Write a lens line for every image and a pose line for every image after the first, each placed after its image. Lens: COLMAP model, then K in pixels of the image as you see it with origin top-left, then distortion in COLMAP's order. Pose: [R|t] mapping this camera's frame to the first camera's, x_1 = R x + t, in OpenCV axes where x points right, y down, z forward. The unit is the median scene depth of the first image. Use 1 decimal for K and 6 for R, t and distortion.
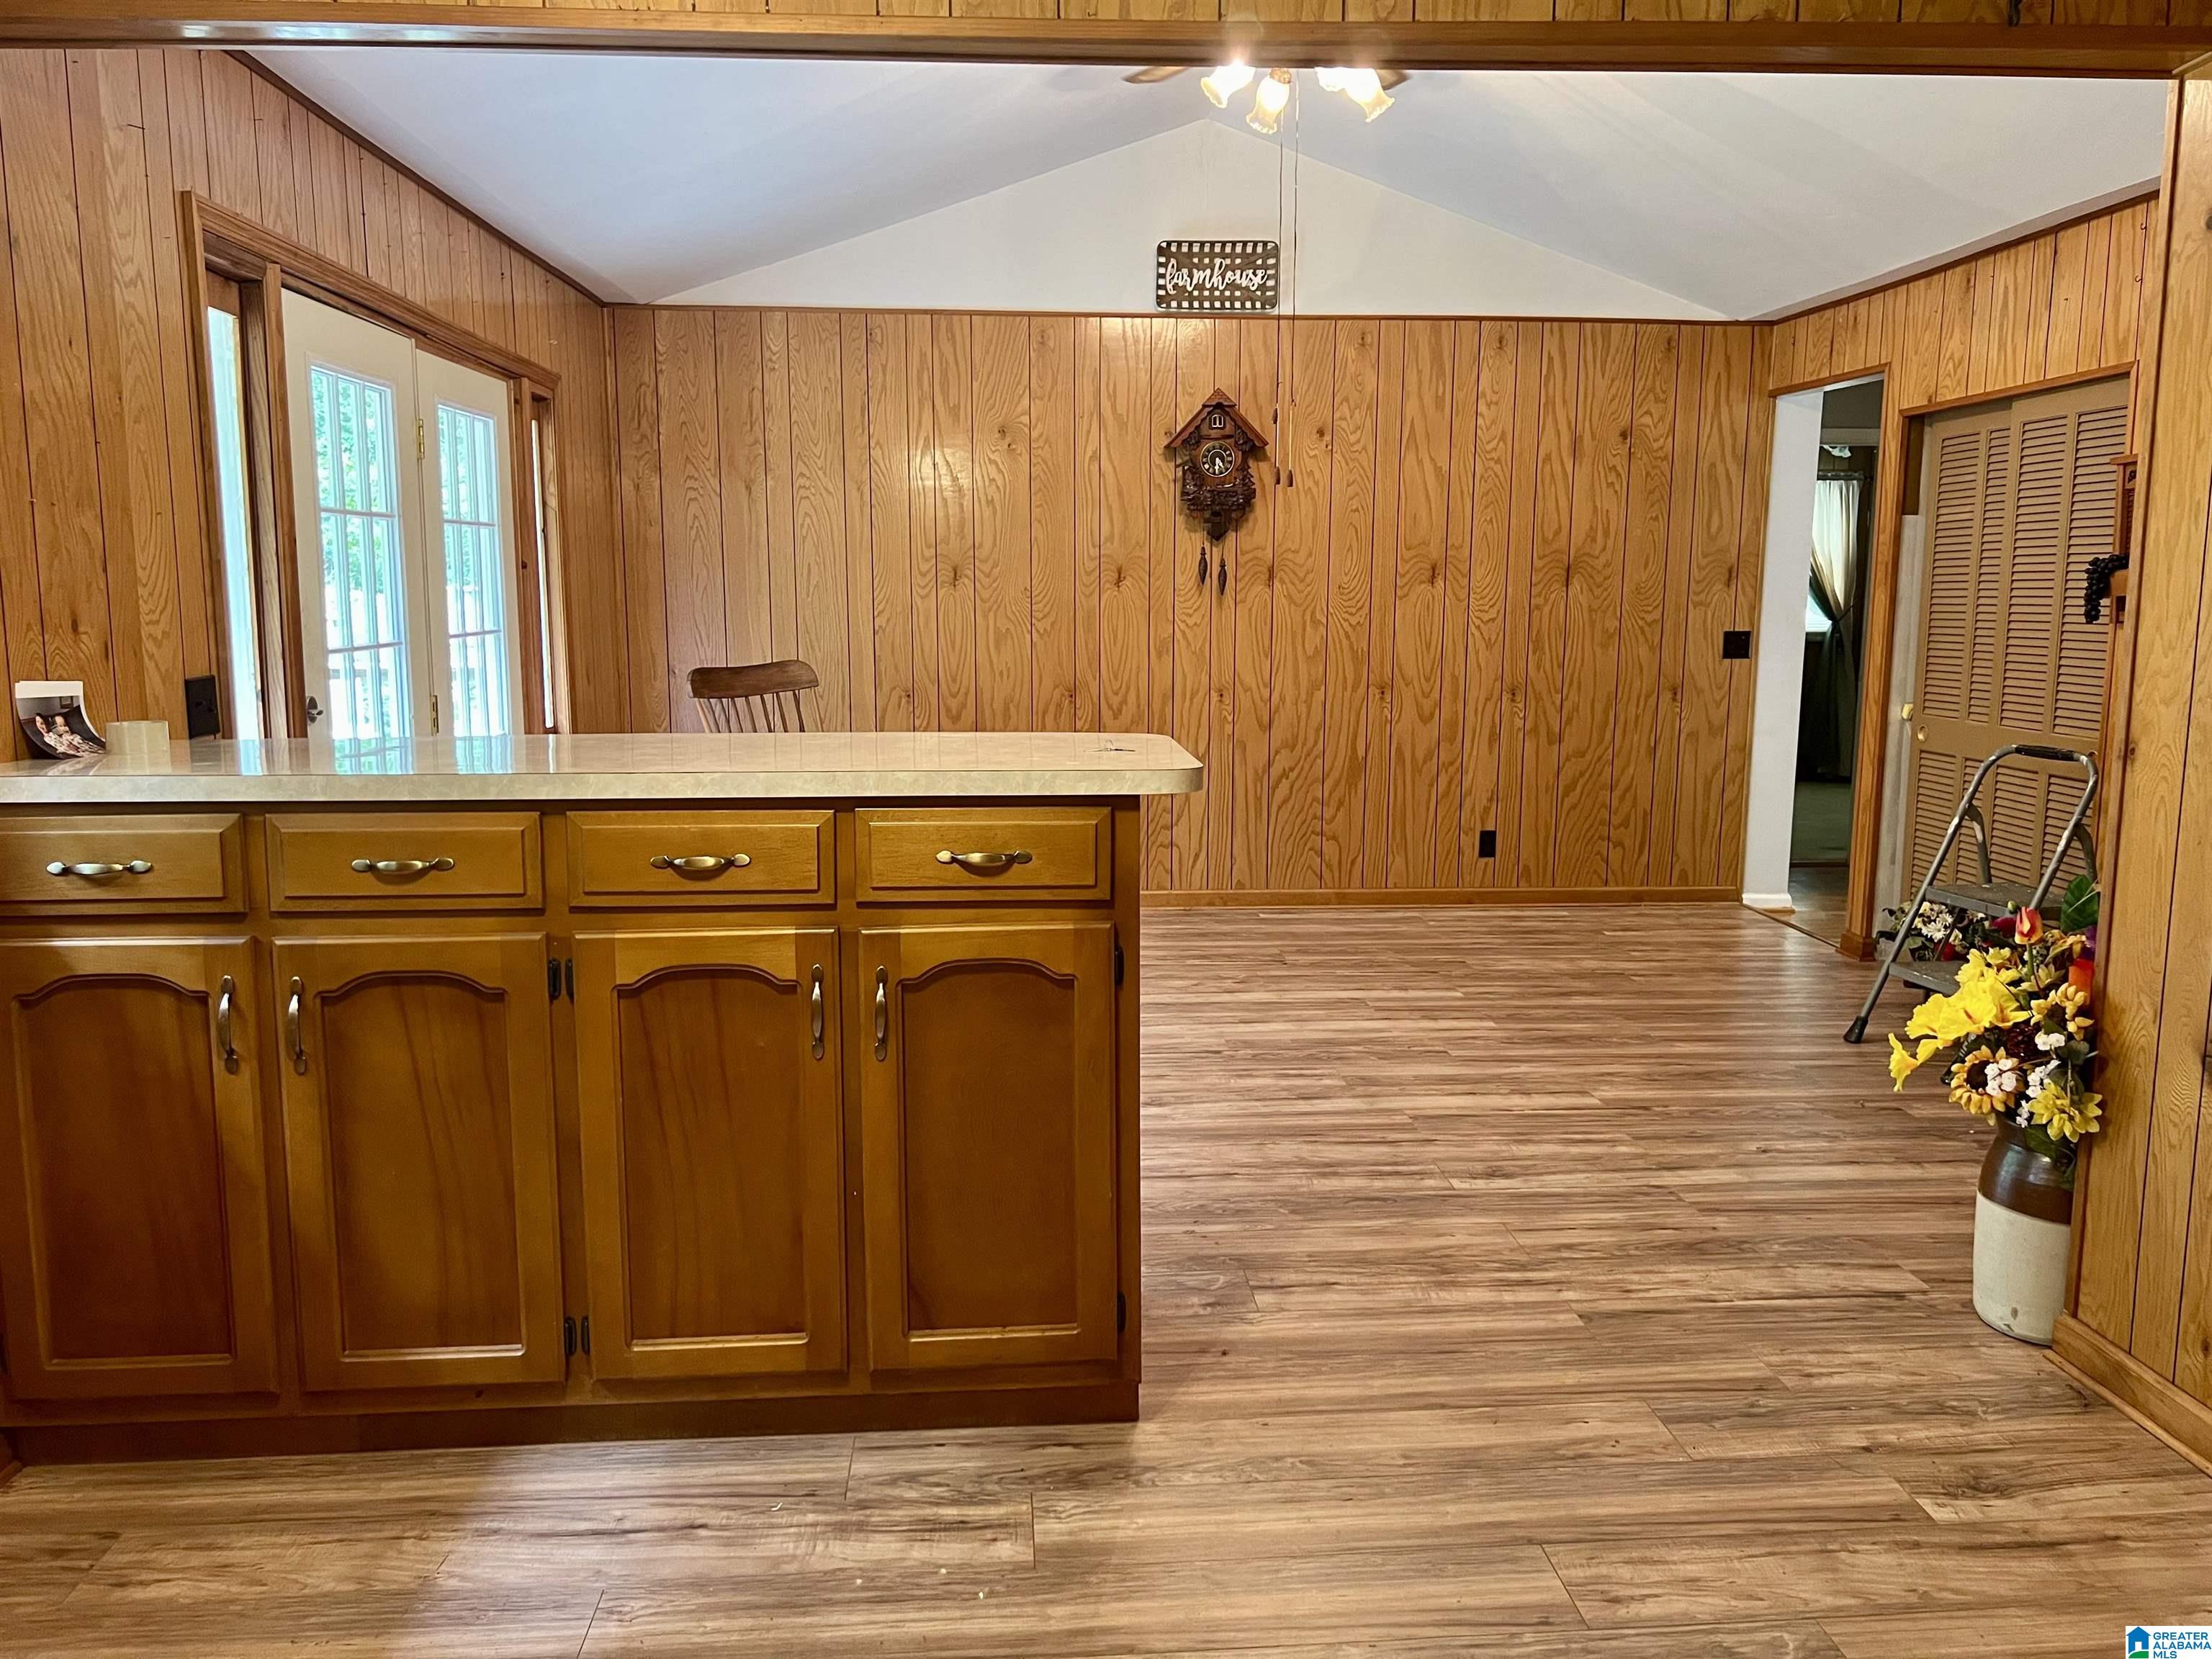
lens RADIAL K [[1666.4, 0, 1106.0], [0, 1666.4, 829.5], [0, 0, 1]] dist [0.179232, -0.246541]
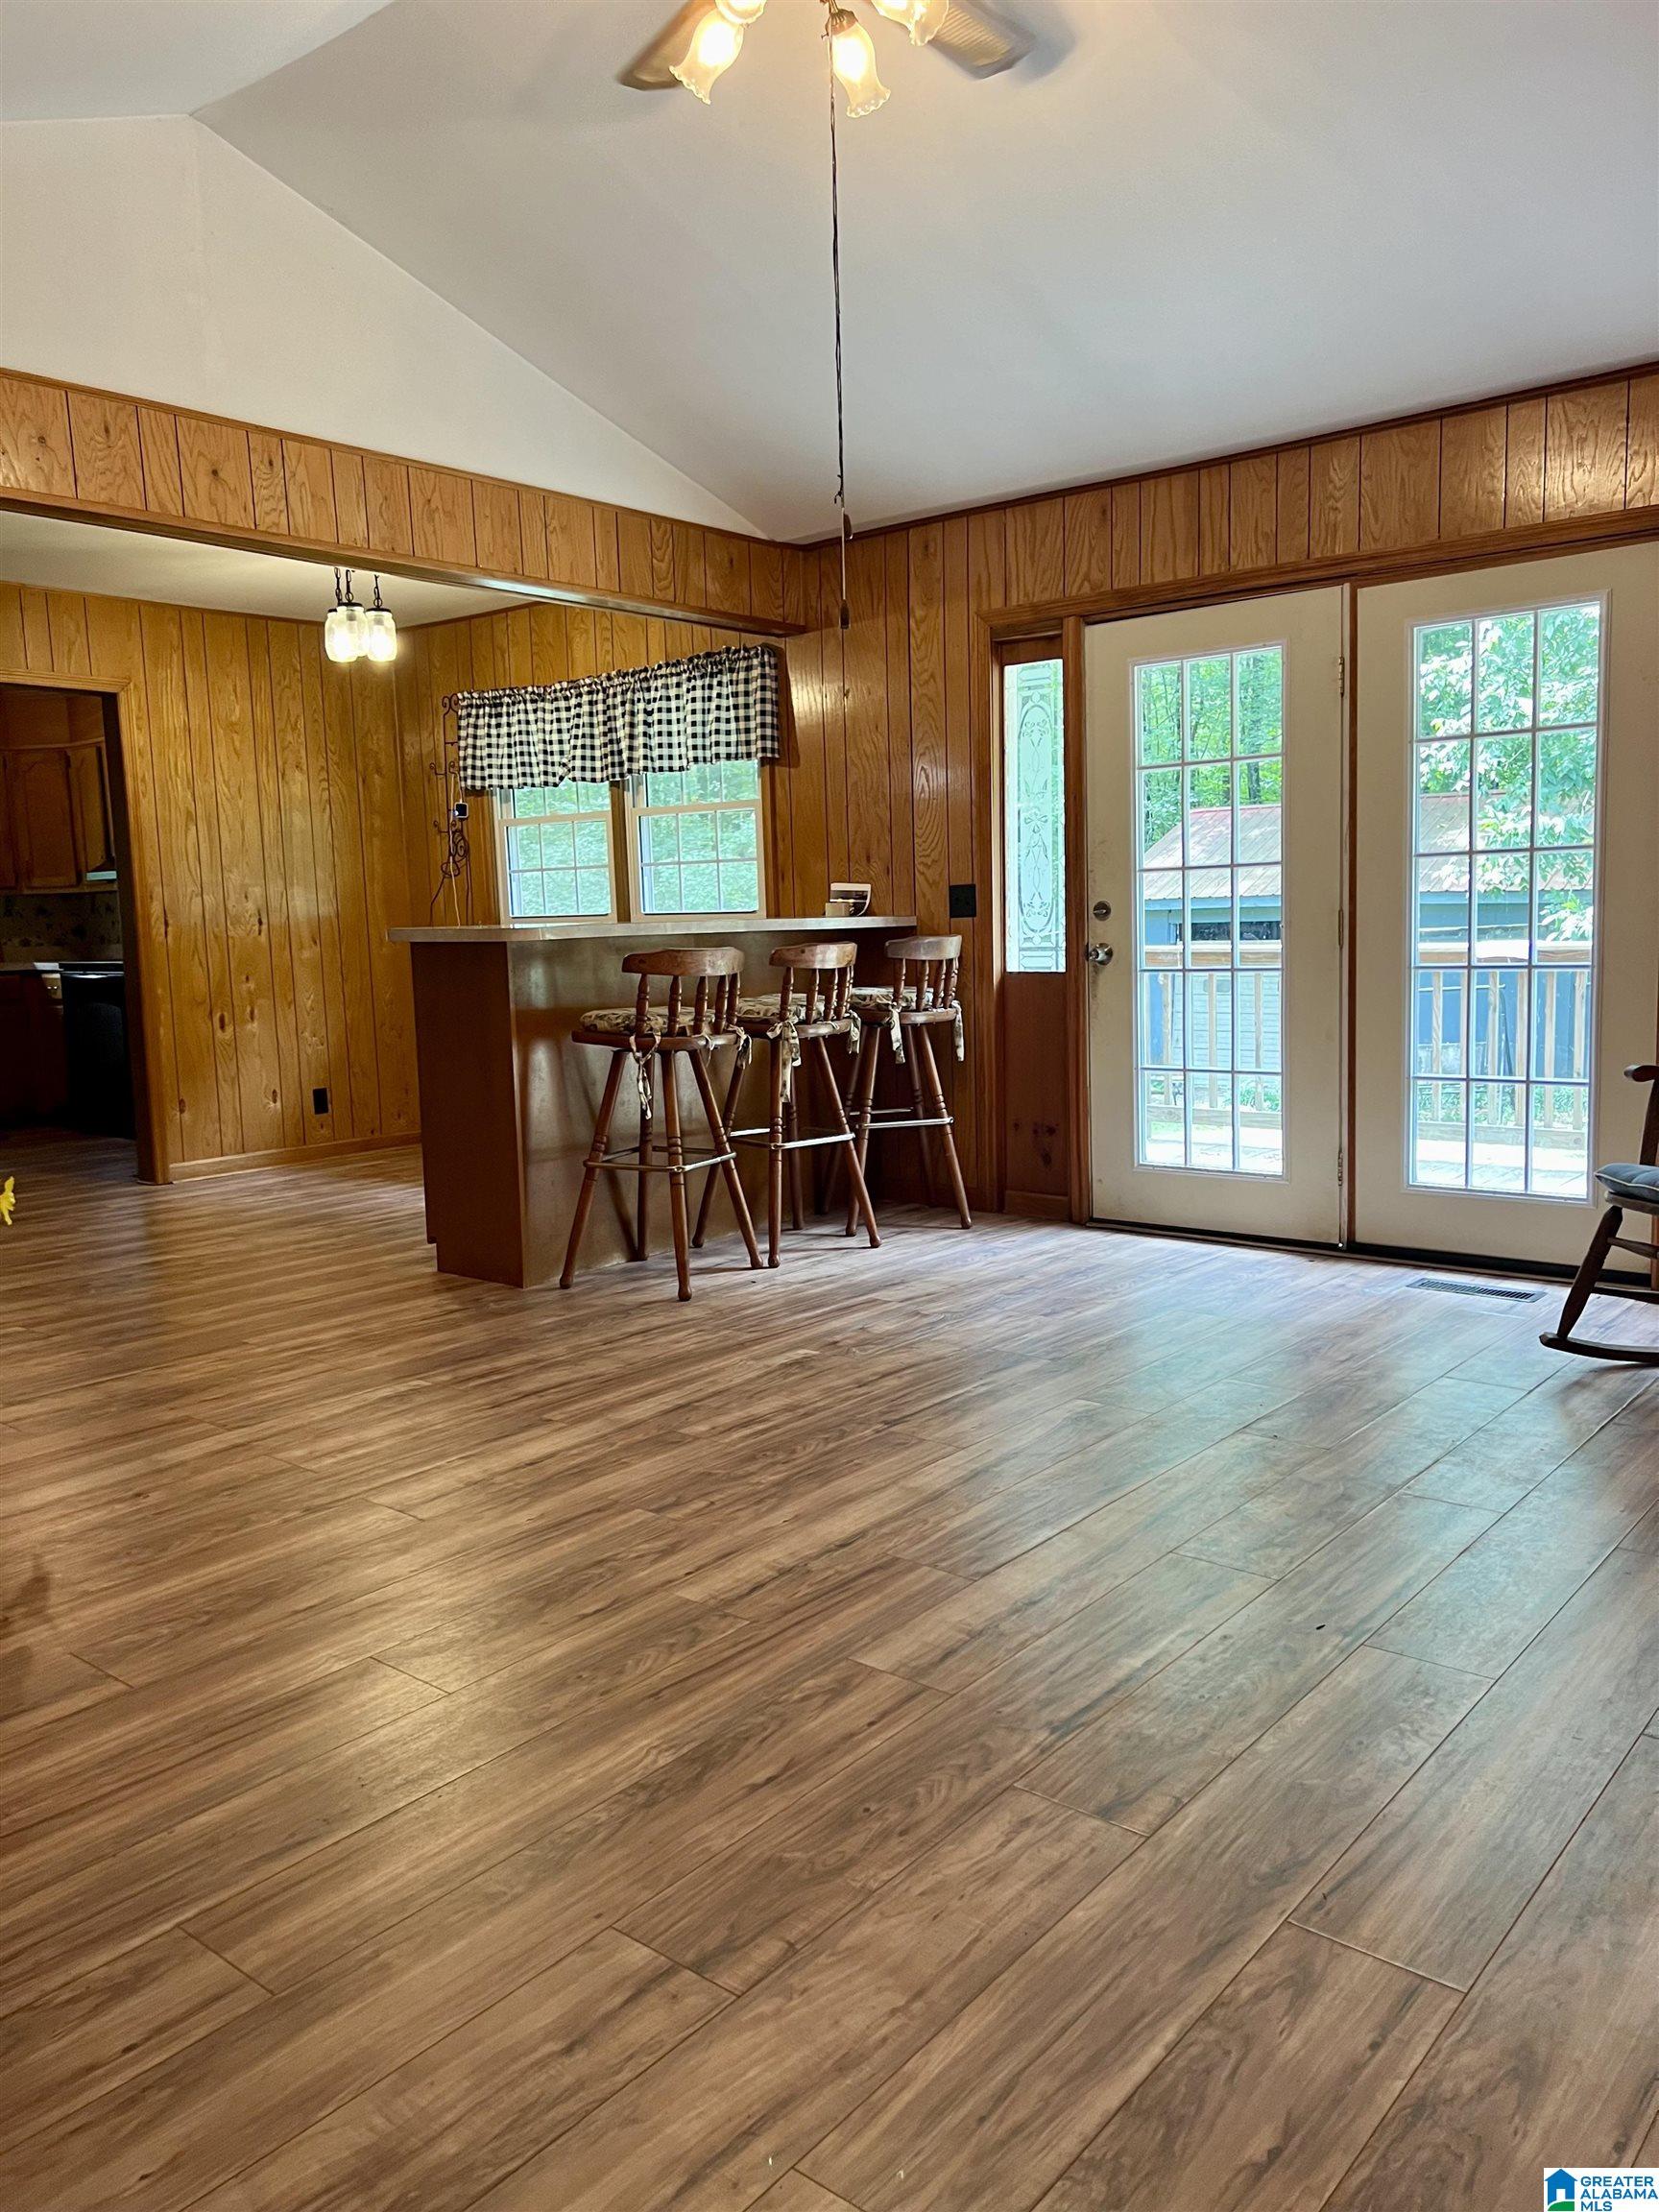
lens RADIAL K [[1666.4, 0, 829.5], [0, 1666.4, 1106.0], [0, 0, 1]] dist [0.179232, -0.246541]
pose [[-0.691930, 0.108204, -0.713810, 0.694652], [-0.075917, 0.972319, 0.220981, -0.191195], [0.717962, 0.207093, -0.664562, 1.677429]]
